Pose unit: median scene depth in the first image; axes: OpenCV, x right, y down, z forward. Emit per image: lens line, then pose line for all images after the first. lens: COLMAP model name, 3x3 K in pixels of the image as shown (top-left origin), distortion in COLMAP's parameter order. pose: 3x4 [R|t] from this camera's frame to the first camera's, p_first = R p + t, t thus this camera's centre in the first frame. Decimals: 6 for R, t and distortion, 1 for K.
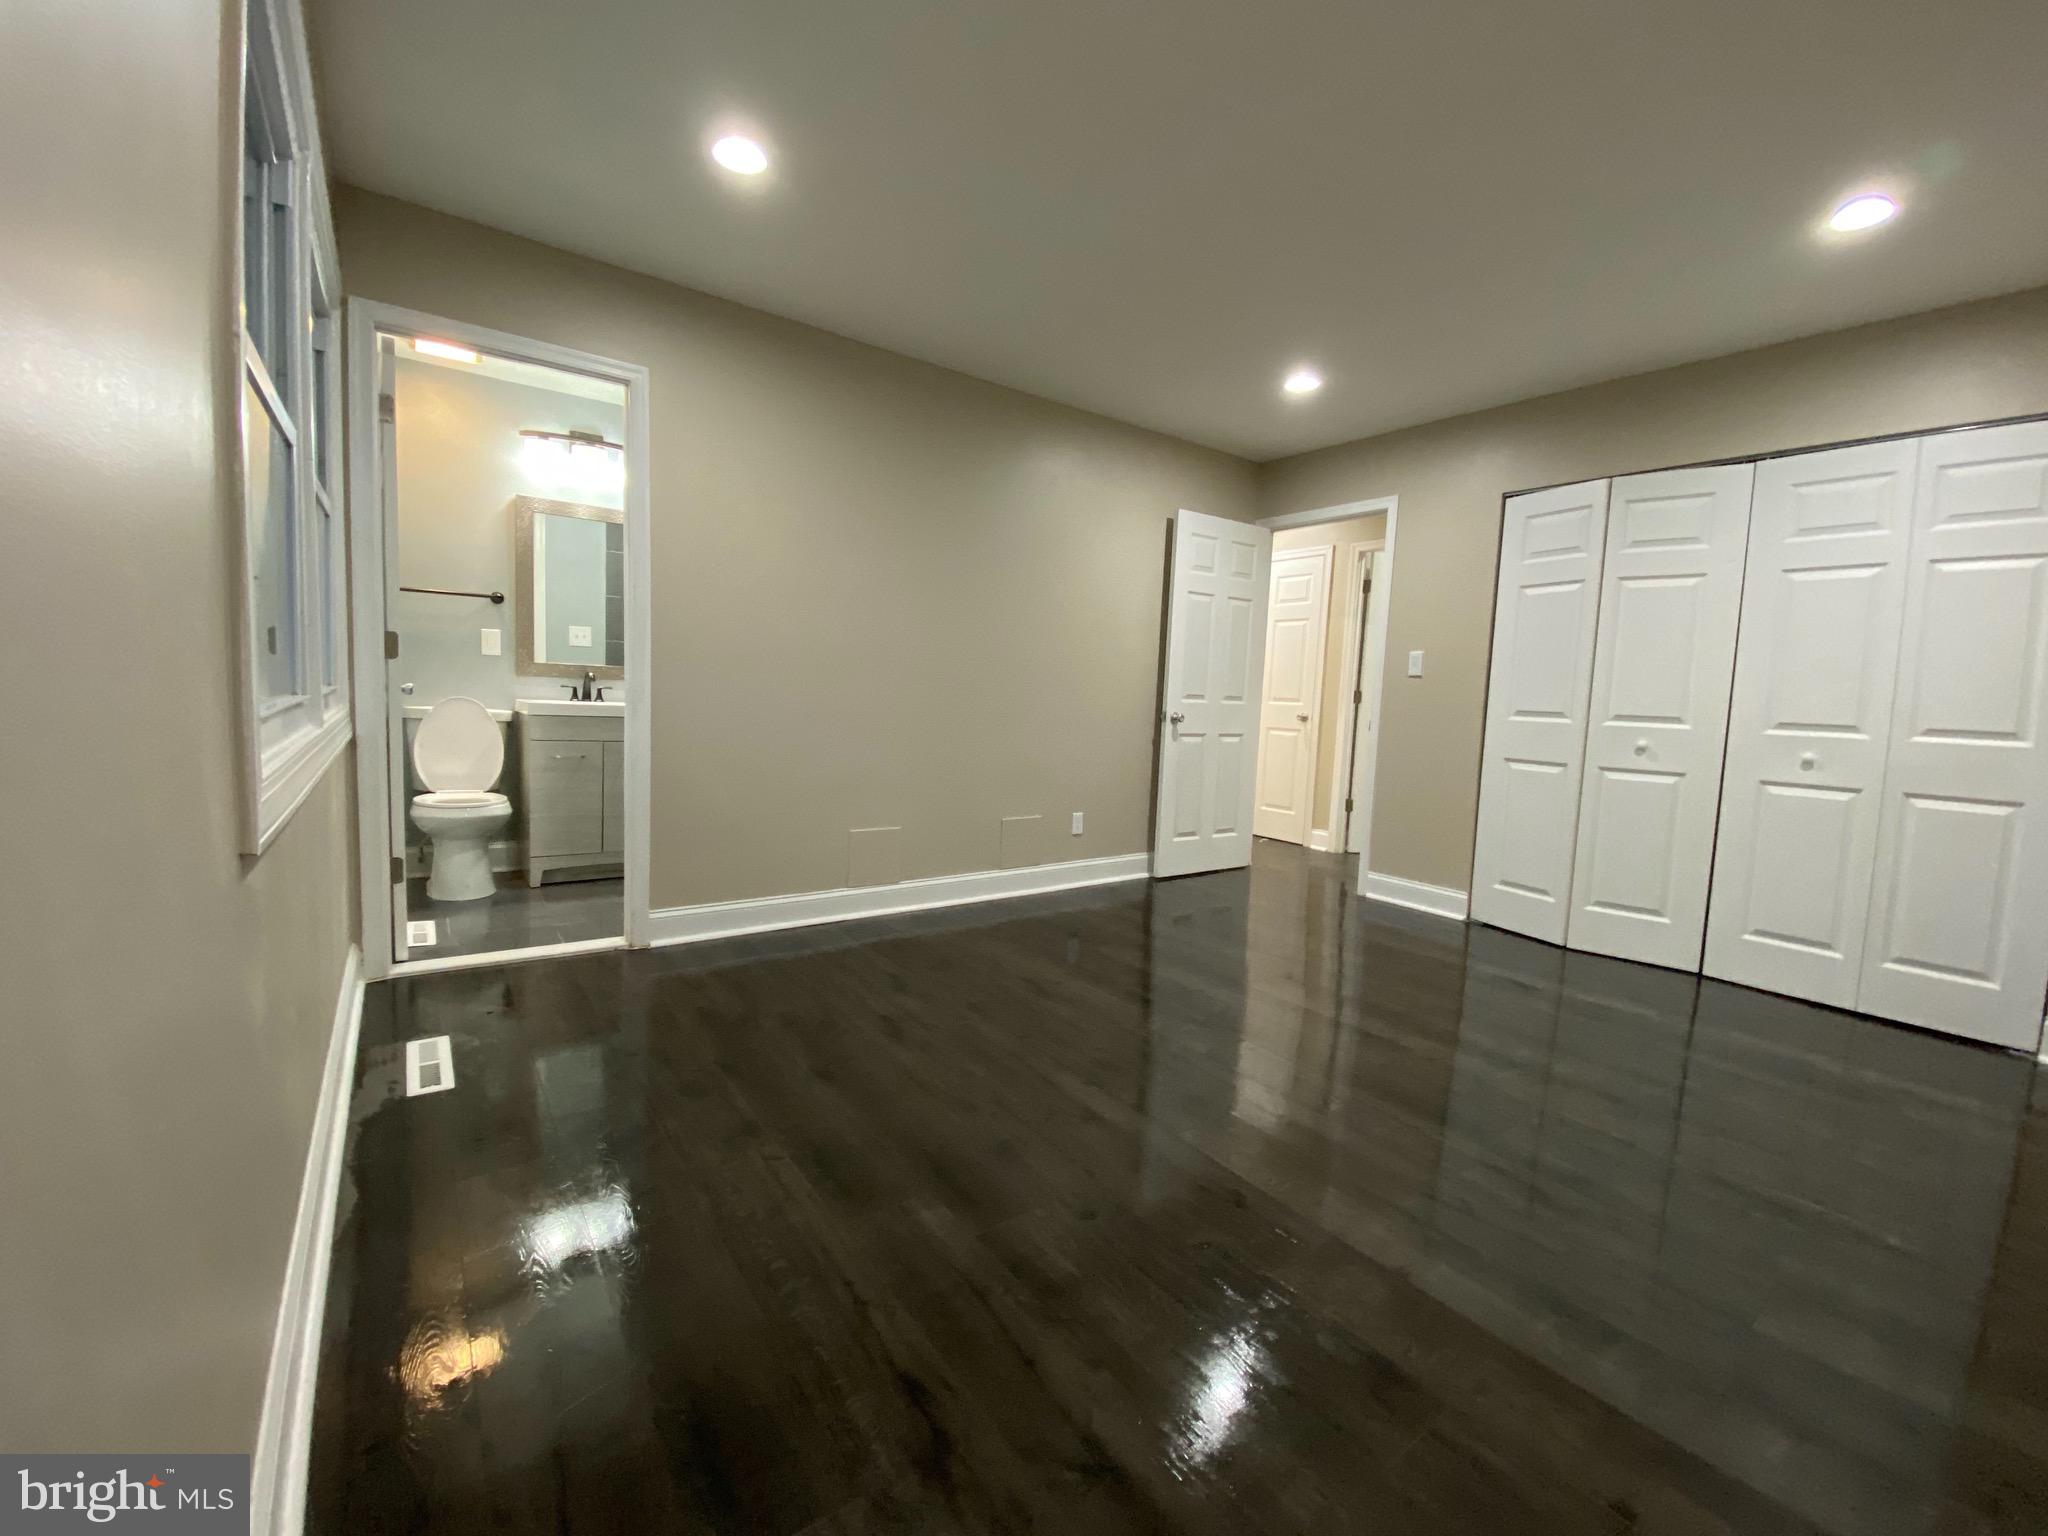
lens RADIAL K [[812.7, 0, 1023.0], [0, 812.7, 761.5], [0, 0, 1]] dist [0.007472, -0.013231]
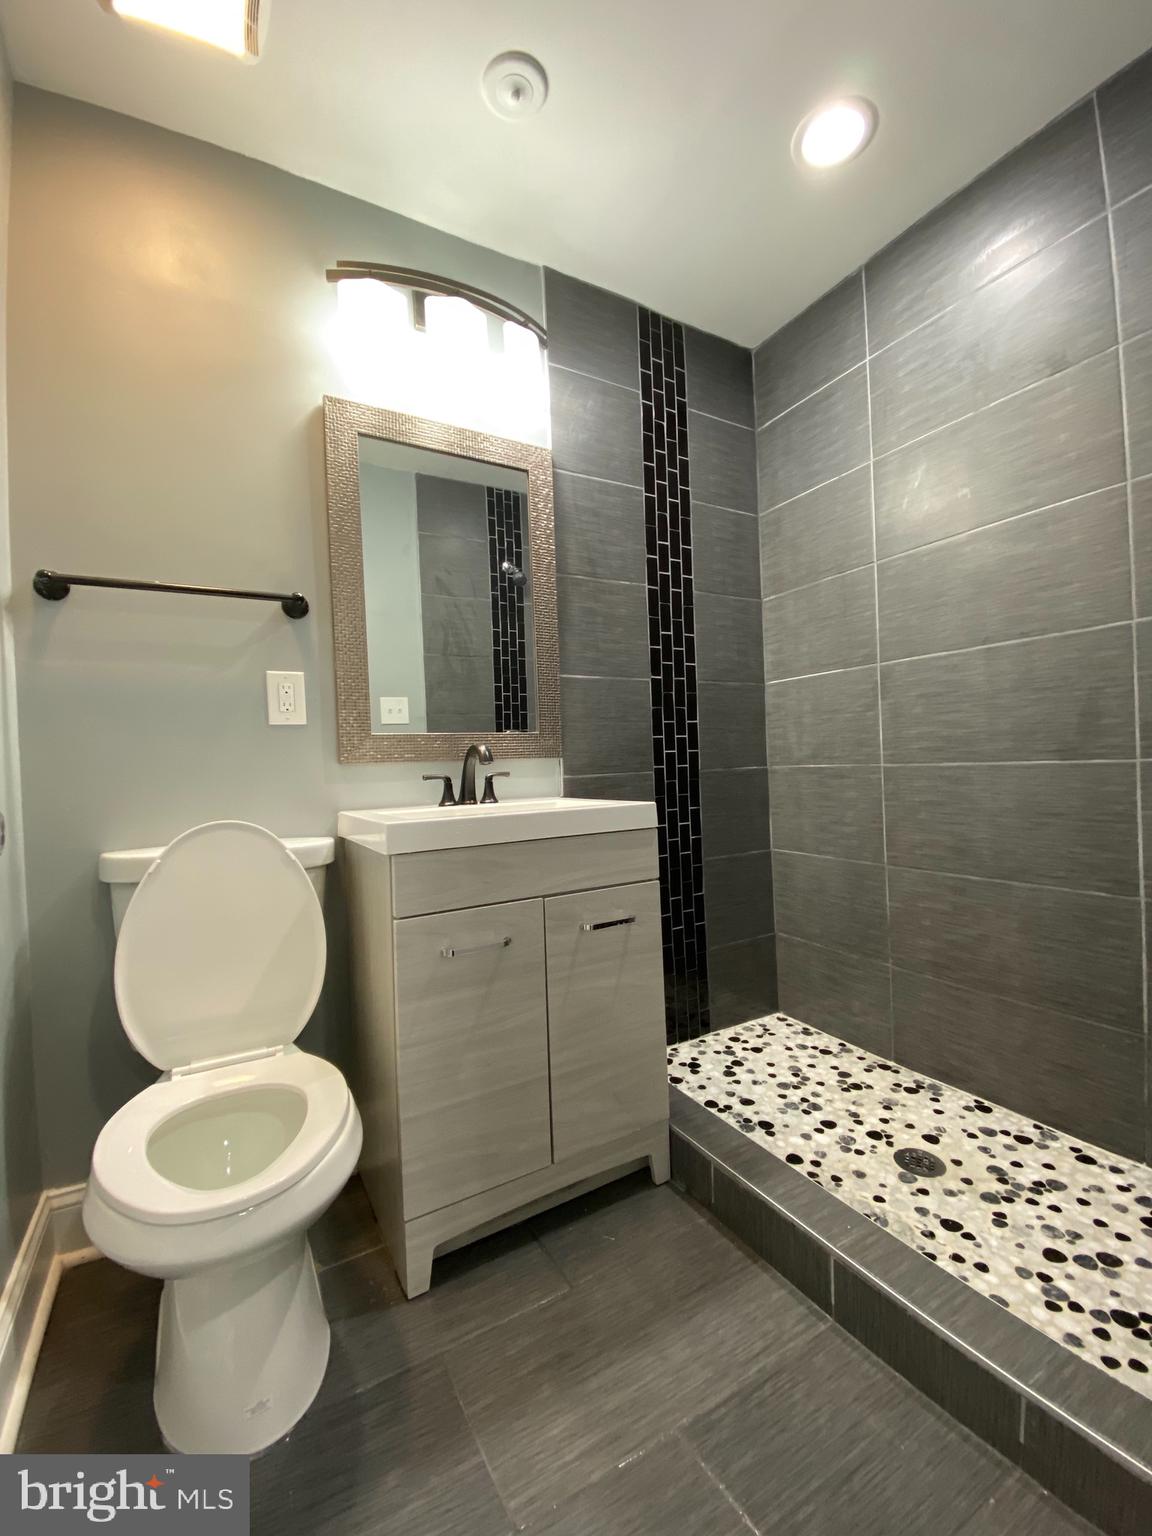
lens RADIAL K [[609.5, 0, 576.7], [0, 609.5, 762.0], [0, 0, 1]] dist [0.007472, -0.013231]
pose [[0.990752, -0.088294, -0.103026, -0.448800], [0.078062, 0.991976, -0.099450, -0.060120], [0.110980, 0.090488, 0.989695, 0.664159]]
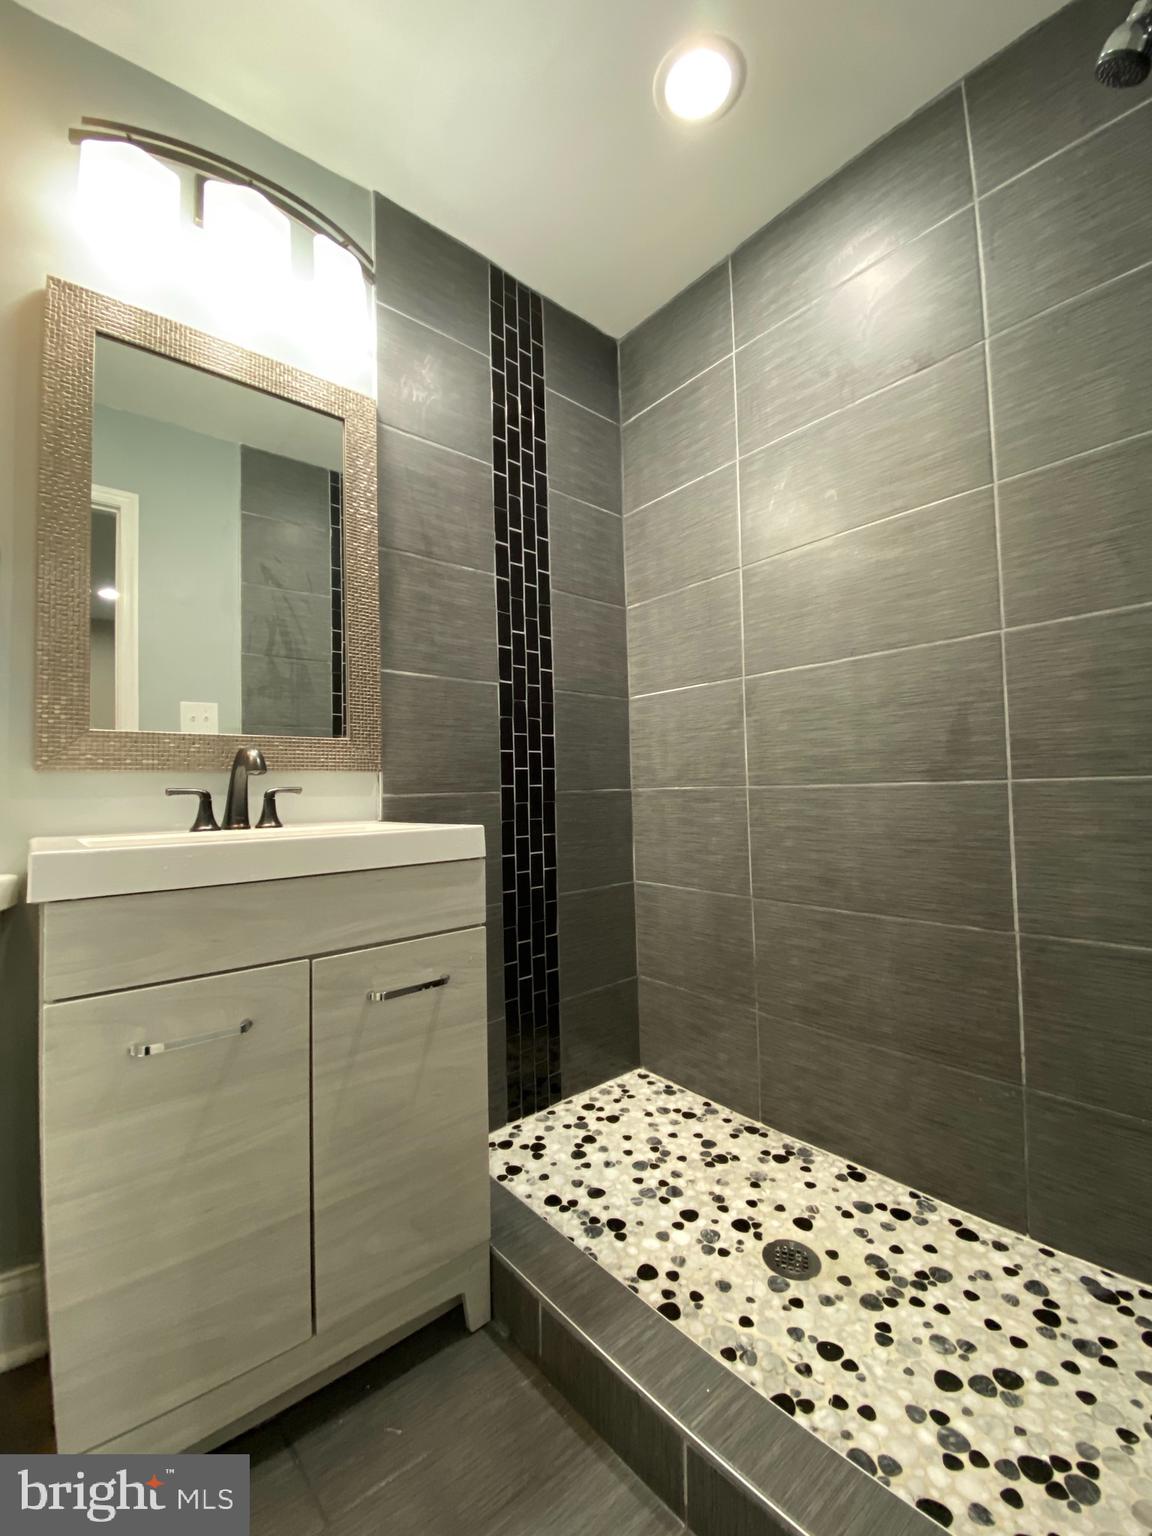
lens RADIAL K [[609.5, 0, 570.1], [0, 609.5, 763.6], [0, 0, 1]] dist [0.007472, -0.013231]
pose [[0.994154, -0.072025, 0.080442, -0.422138], [0.082225, 0.987876, -0.131682, -0.056589], [-0.069983, 0.137526, 0.988023, 0.738789]]
